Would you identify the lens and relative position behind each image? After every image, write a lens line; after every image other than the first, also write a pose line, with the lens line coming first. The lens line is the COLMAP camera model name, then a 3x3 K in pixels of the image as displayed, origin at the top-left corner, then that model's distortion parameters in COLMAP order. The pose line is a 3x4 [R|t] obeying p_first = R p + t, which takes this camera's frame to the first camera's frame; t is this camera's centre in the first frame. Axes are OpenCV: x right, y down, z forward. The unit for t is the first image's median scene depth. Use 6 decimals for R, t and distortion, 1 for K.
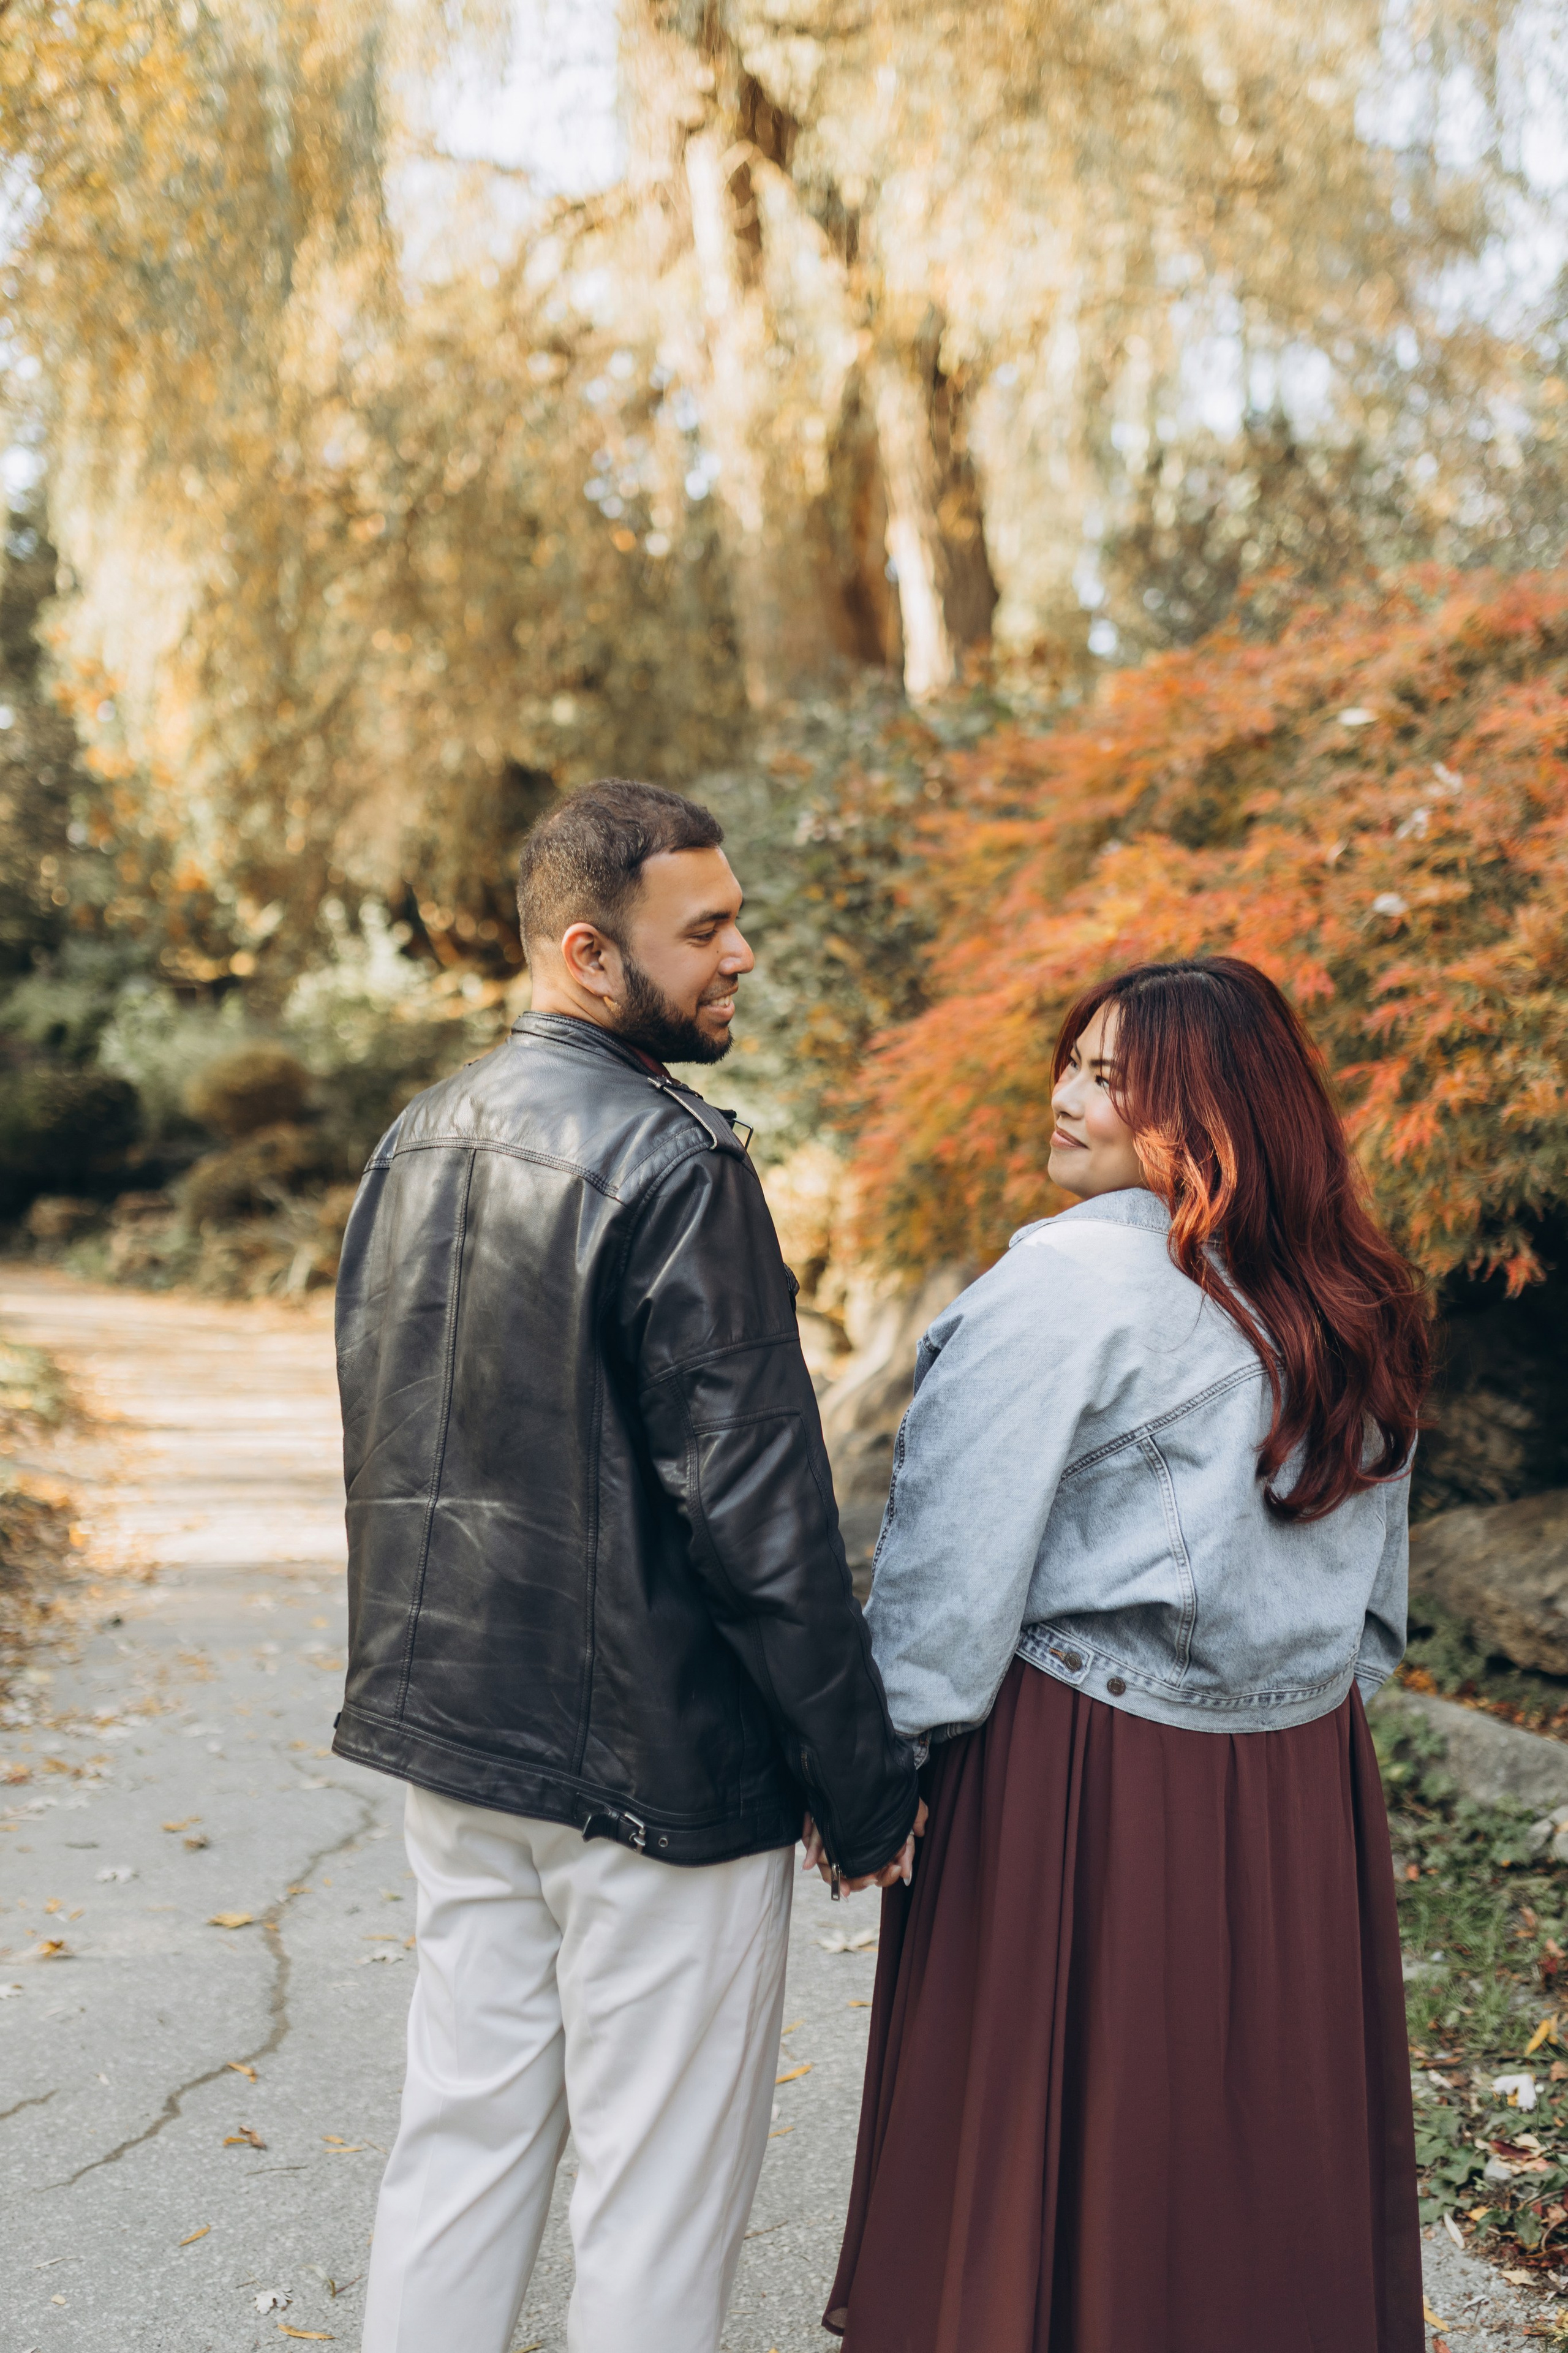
lens RADIAL K [[2330.8, 0, 784.0], [0, 2330.8, 1176.5], [0, 0, 1]] dist [0.072814, -0.141899]
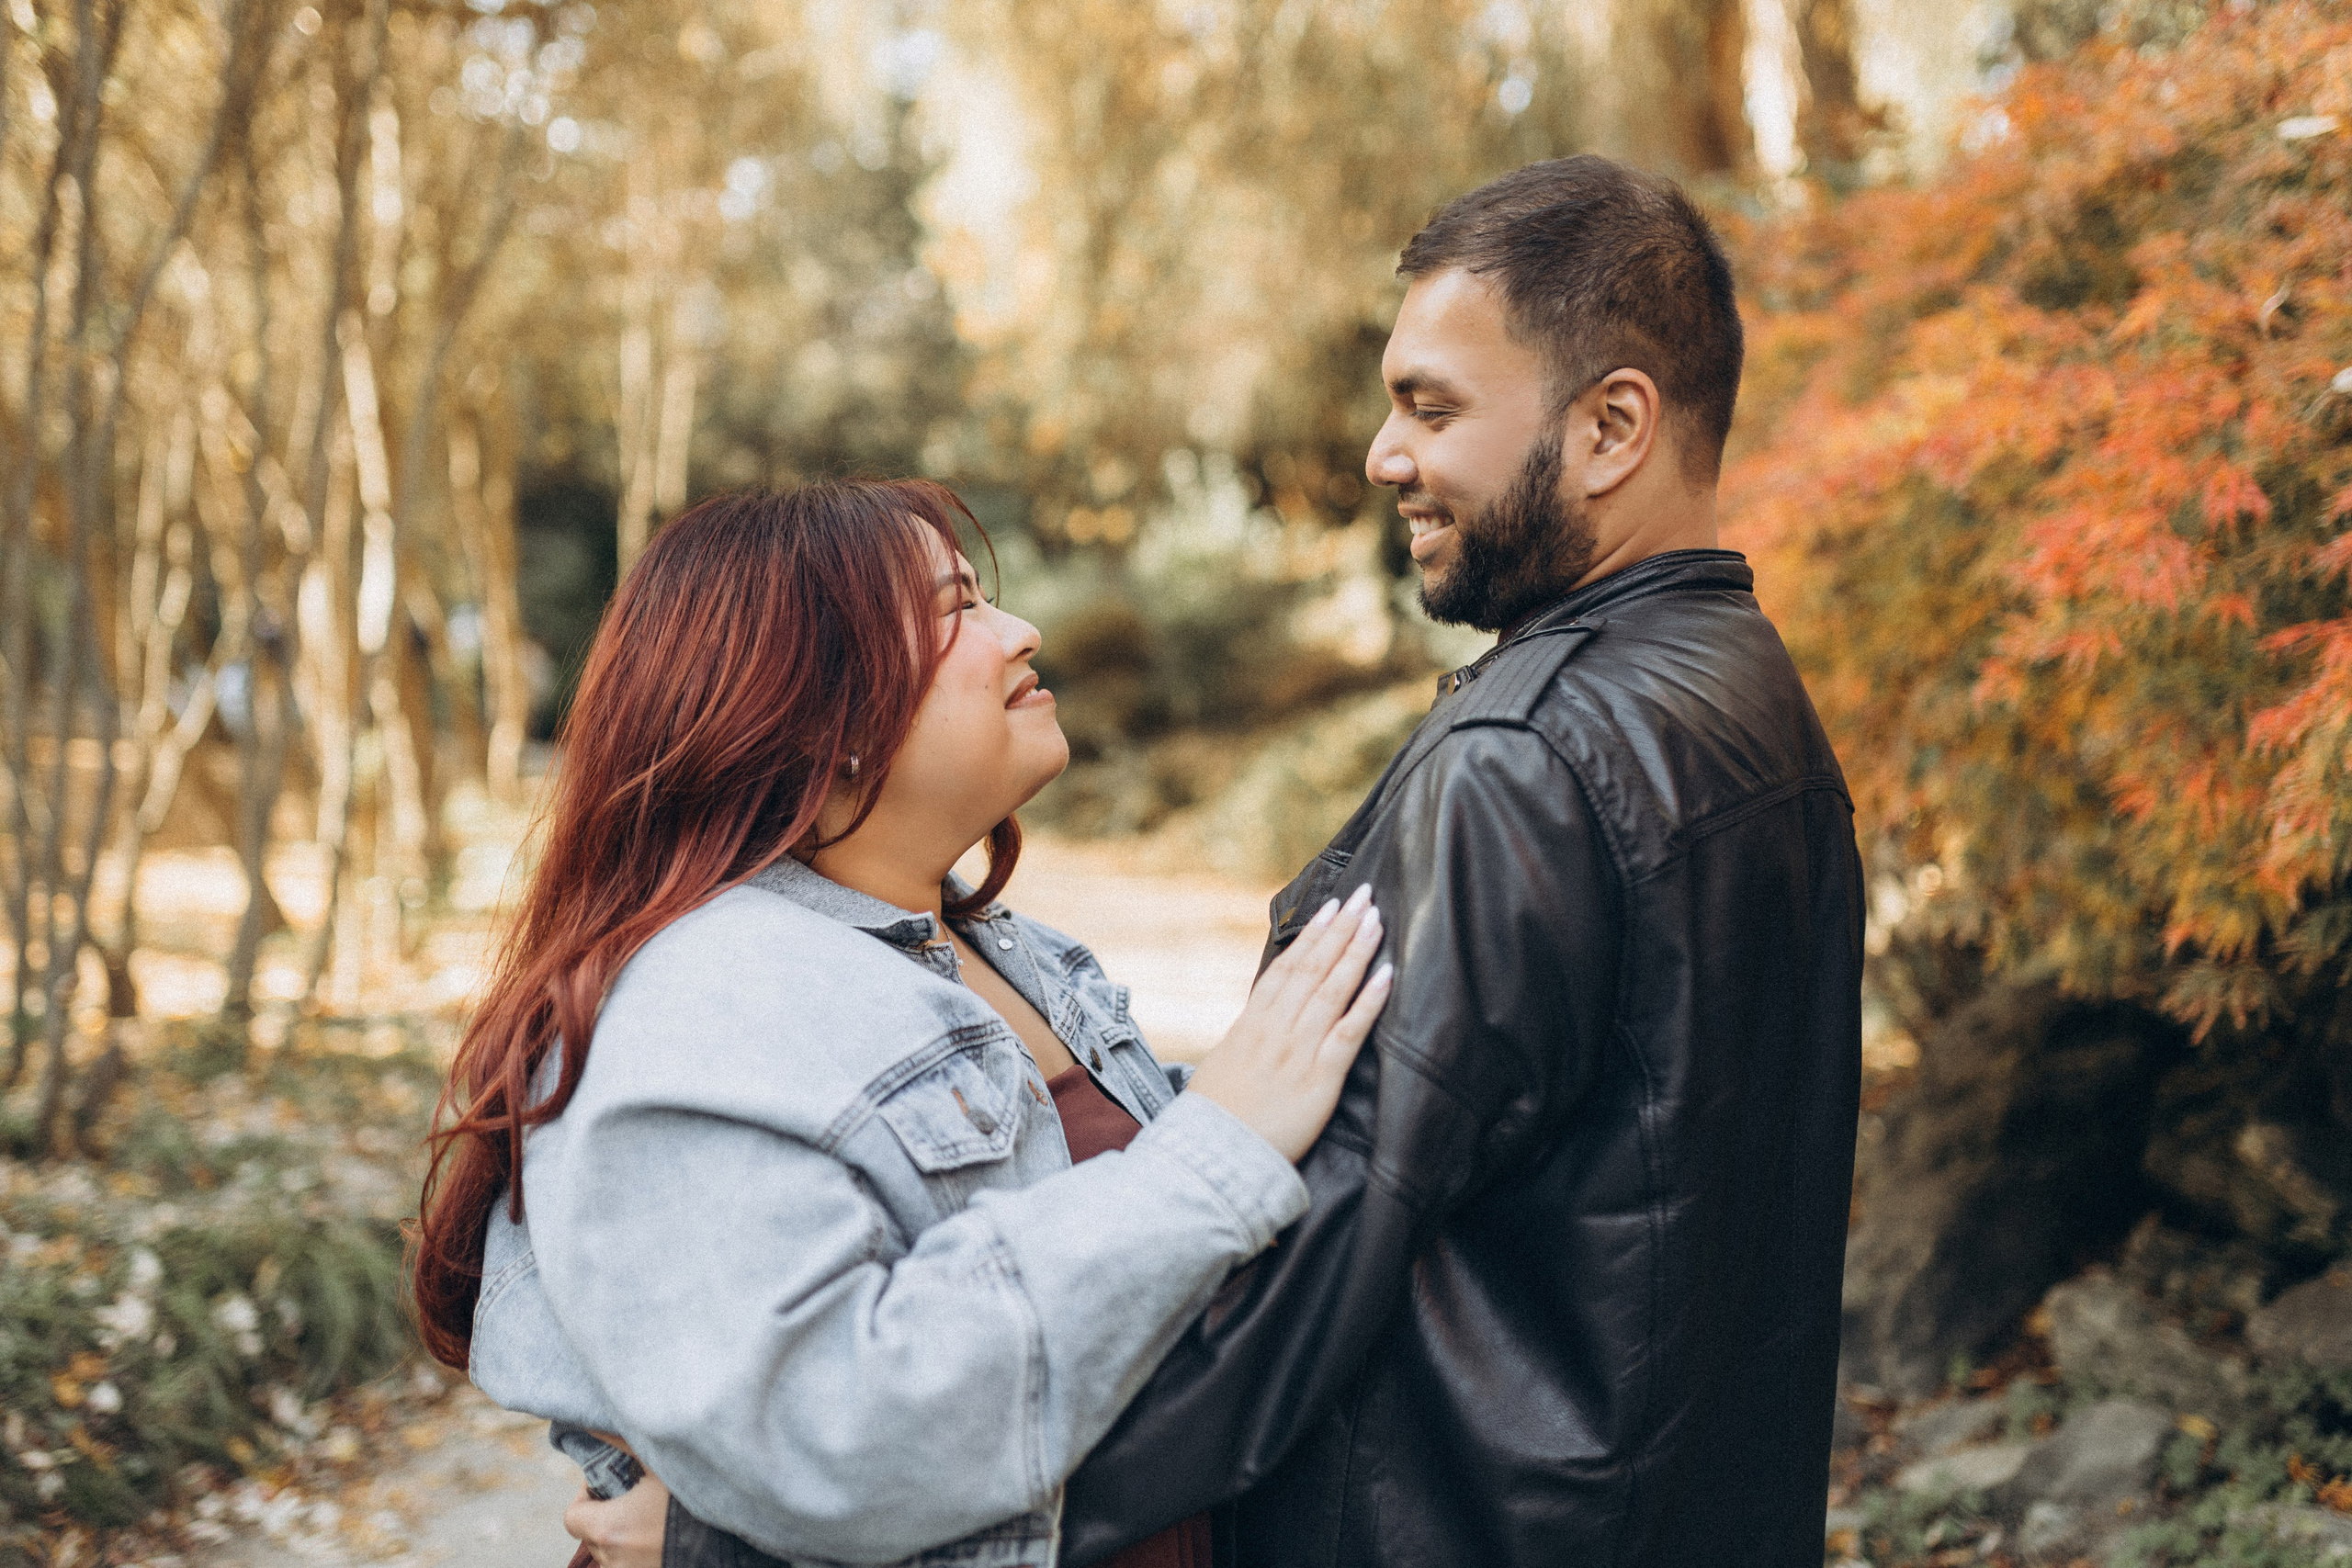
lens RADIAL K [[2195.2, 0, 1176.0], [0, 2195.2, 784.0], [0, 0, 1]] dist [0.068350, -0.131368]
pose [[0.977362, 0.028954, -0.209585, 0.061825], [-0.023342, 0.999301, 0.029203, -0.012397], [0.210284, -0.023650, 0.977354, 0.291723]]
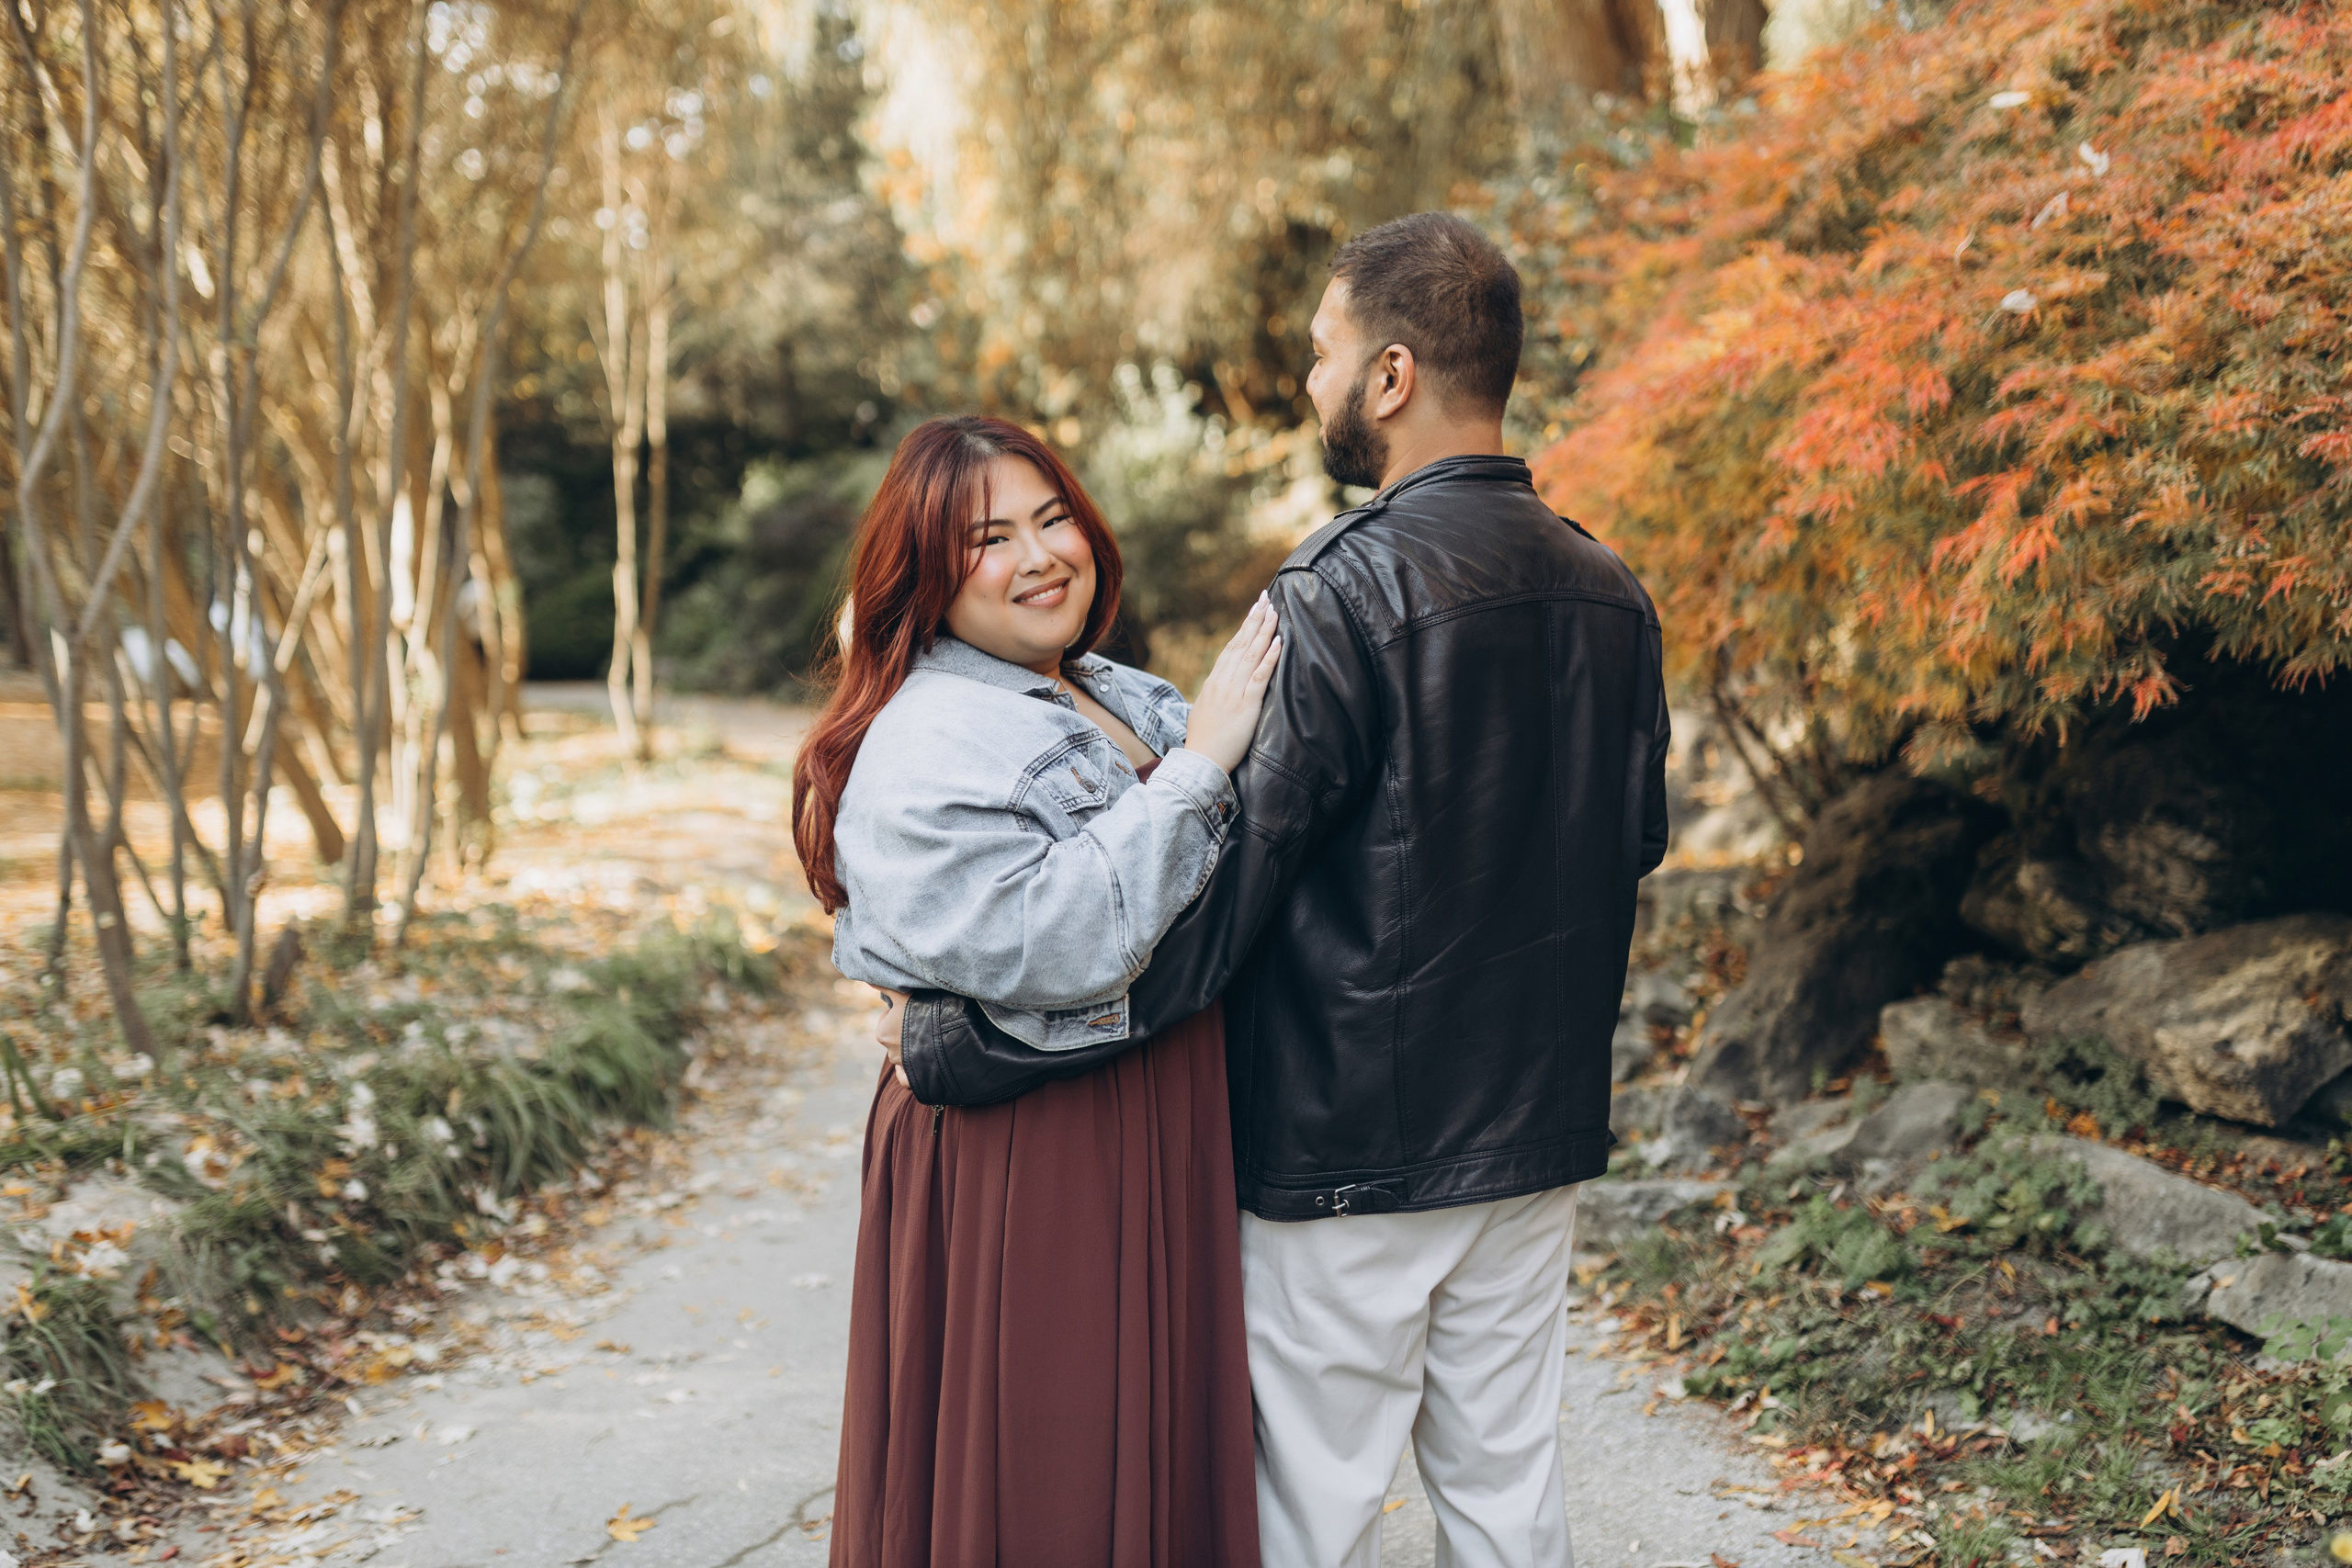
lens RADIAL K [[2195.2, 0, 1176.0], [0, 2195.2, 784.0], [0, 0, 1]] dist [0.068350, -0.131368]
pose [[0.981273, -0.020020, -0.191579, 0.087293], [0.034514, 0.996762, 0.072619, -0.001232], [0.189505, -0.077871, 0.978787, 0.063057]]
